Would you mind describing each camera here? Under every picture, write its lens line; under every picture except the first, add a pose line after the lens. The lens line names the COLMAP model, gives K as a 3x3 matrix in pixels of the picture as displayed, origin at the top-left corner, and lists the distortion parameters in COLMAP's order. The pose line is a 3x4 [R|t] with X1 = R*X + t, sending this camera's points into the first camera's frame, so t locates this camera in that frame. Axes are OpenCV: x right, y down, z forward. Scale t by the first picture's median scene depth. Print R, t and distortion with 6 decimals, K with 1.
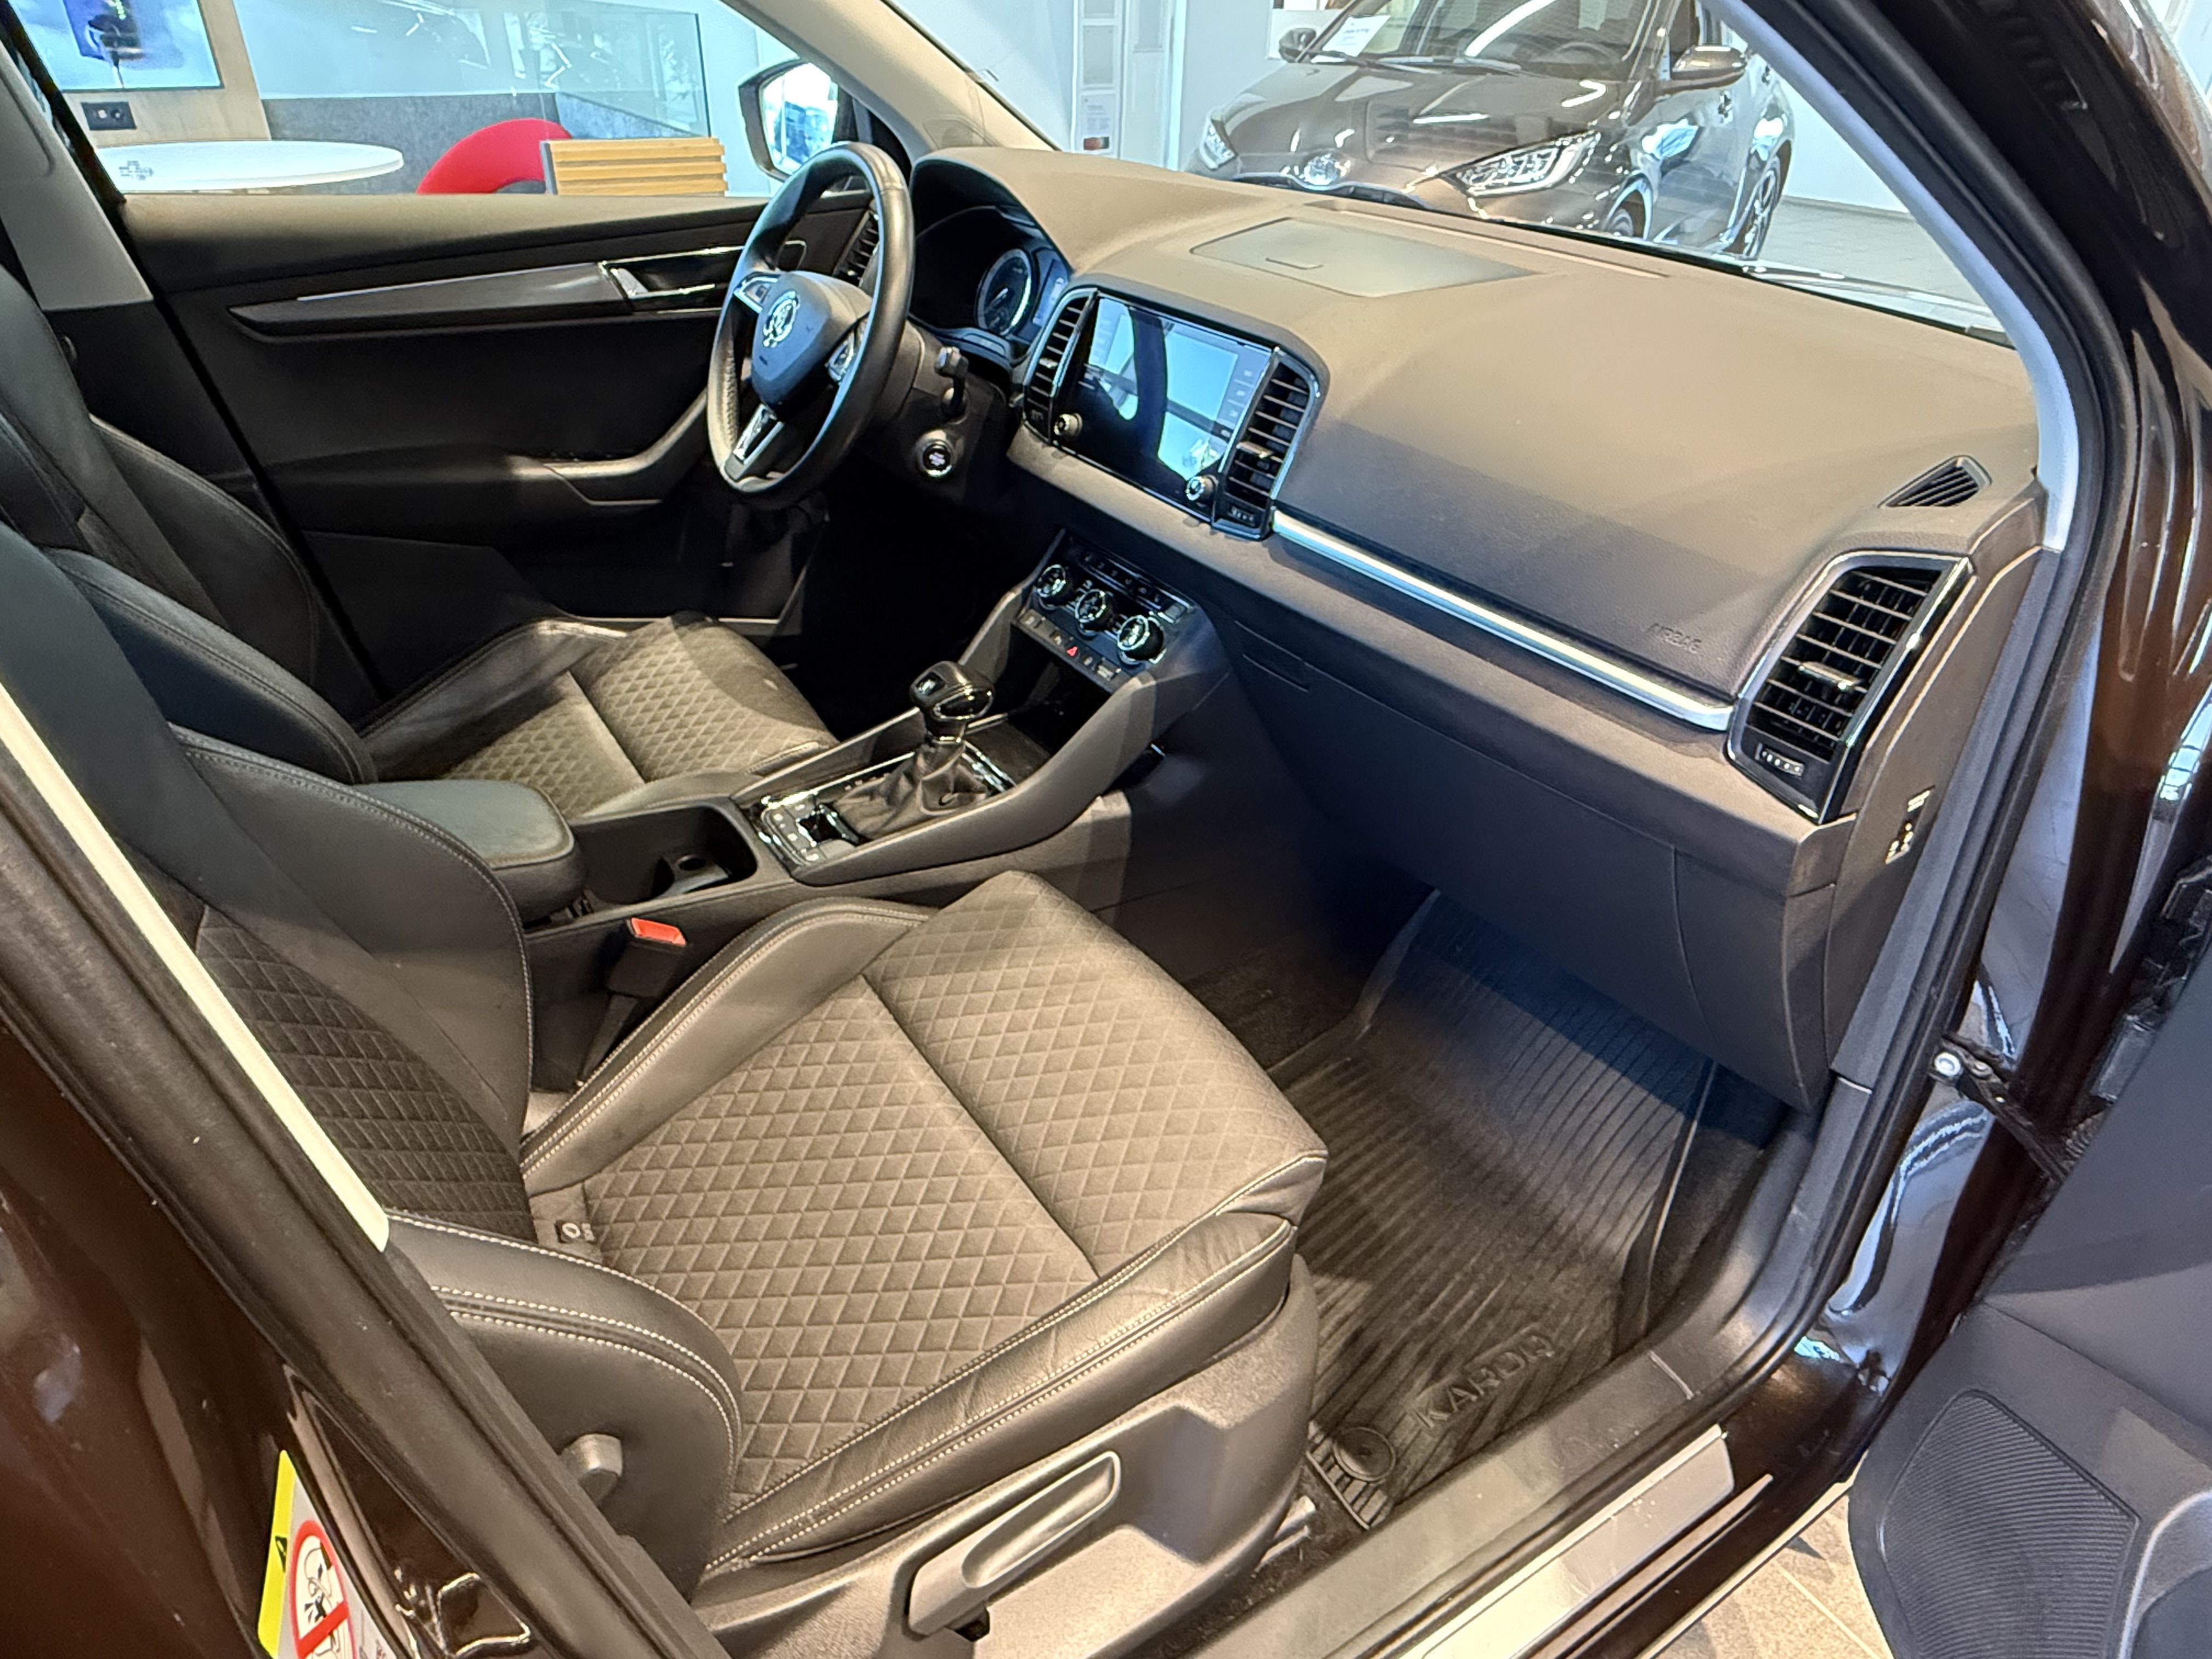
lens RADIAL K [[1343.6, 0, 1106.0], [0, 1343.6, 829.5], [0, 0, 1]] dist [0.000158, 0.000243]
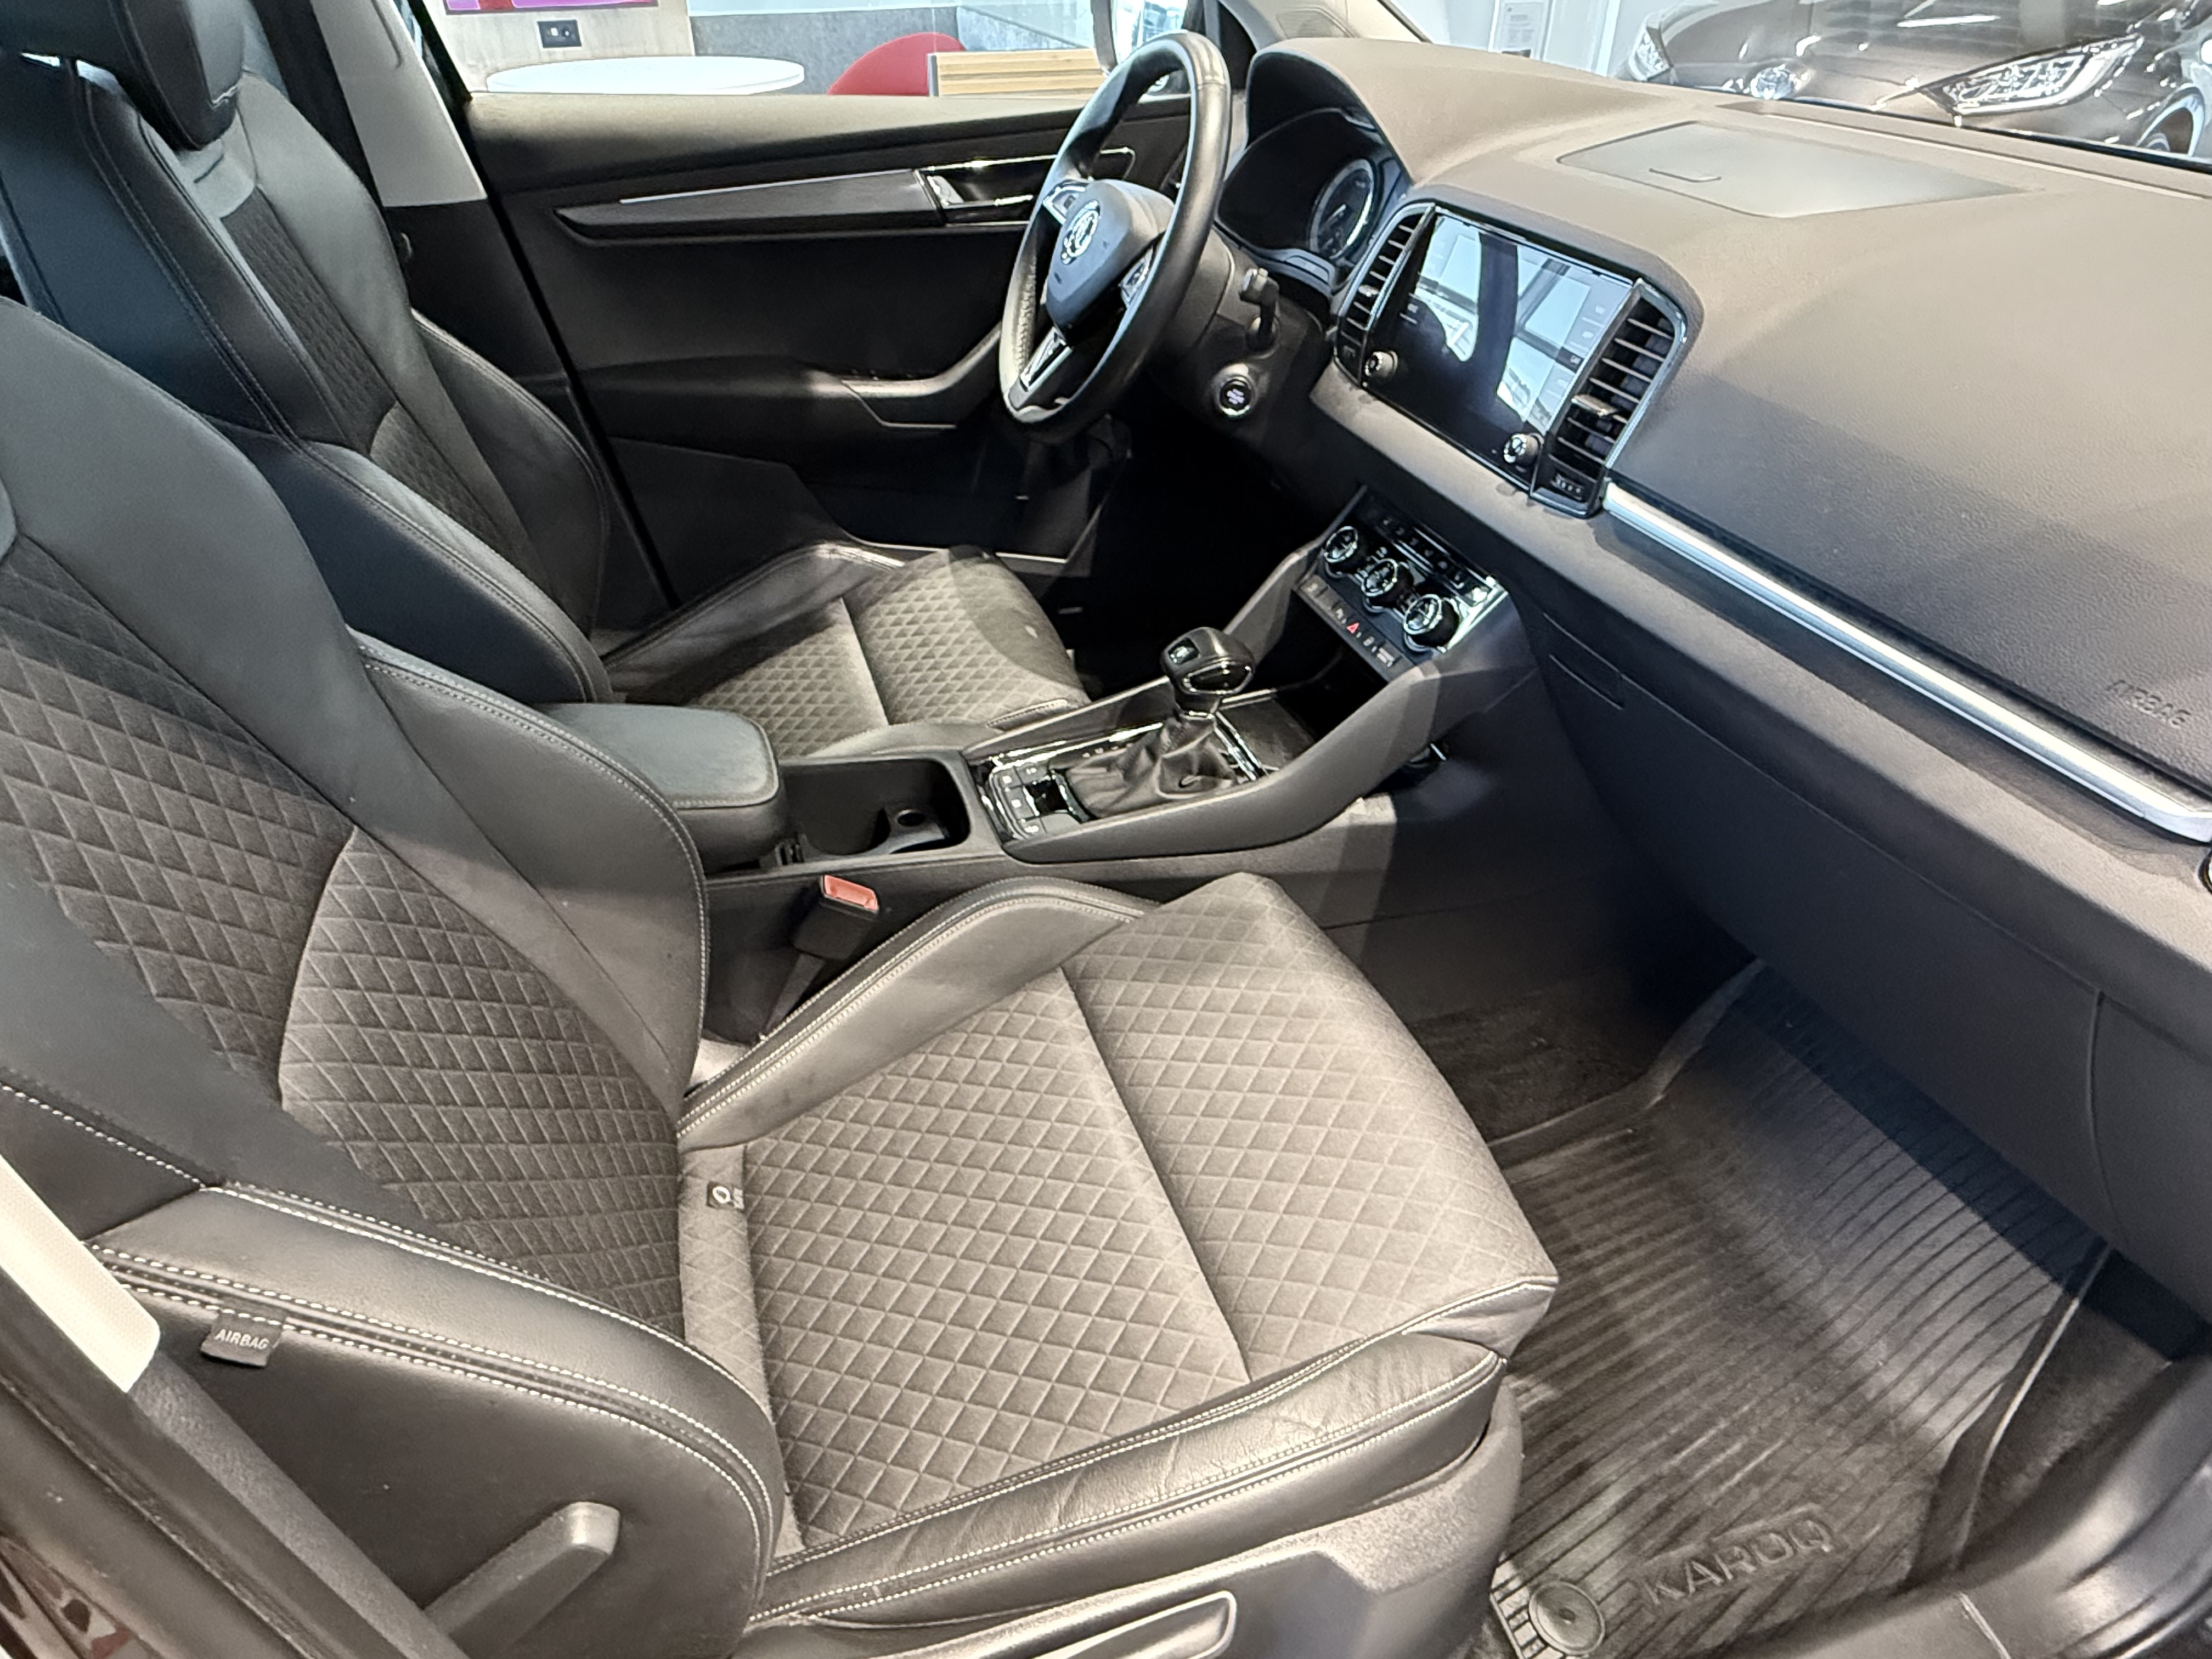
lens RADIAL K [[1364.3, 0, 1094.0], [0, 1364.3, 842.1], [0, 0, 1]] dist [0.000373, -0.000711]
pose [[0.963459, 0.128026, -0.235278, 0.040291], [-0.116647, 0.991254, 0.061719, -0.031052], [0.241122, -0.032020, 0.969967, 0.100508]]
